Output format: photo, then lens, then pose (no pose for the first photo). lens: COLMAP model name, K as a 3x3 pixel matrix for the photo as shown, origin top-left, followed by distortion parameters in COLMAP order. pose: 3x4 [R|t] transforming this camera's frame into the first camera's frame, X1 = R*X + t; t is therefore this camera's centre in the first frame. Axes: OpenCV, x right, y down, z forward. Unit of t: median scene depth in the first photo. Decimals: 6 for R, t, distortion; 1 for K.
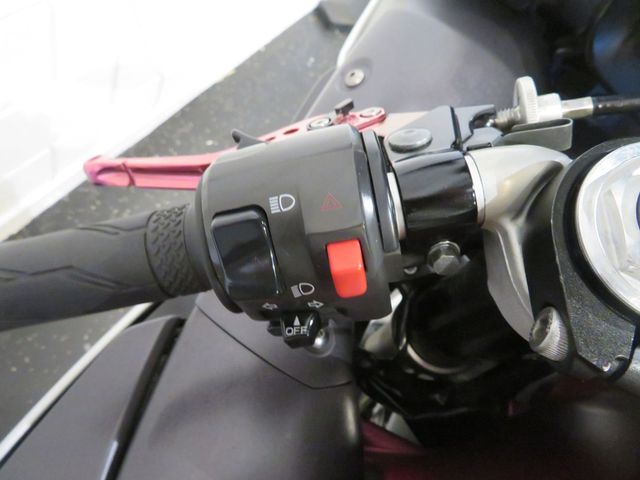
lens RADIAL K [[448.0, 0, 320.0], [0, 448.0, 240.0], [0, 0, 1]] dist [0.003606, -0.002082]
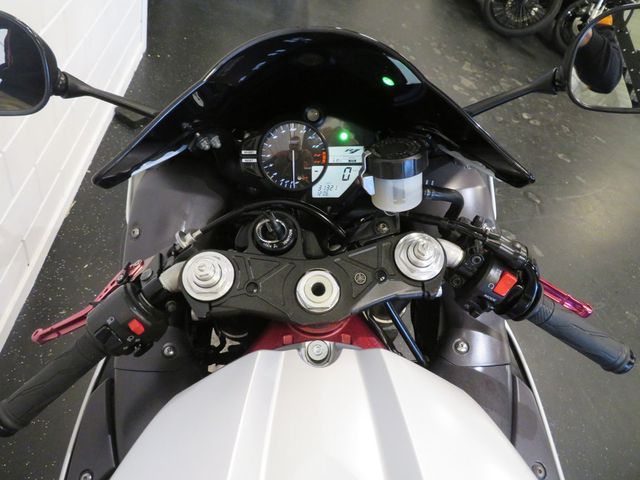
lens RADIAL K [[448.0, 0, 320.0], [0, 448.0, 240.0], [0, 0, 1]] dist [0.003606, -0.002082]
pose [[0.854058, -0.485841, 0.185858, 0.691253], [0.491837, 0.870549, 0.015555, 0.087382], [-0.169356, 0.078127, 0.982453, -1.988662]]
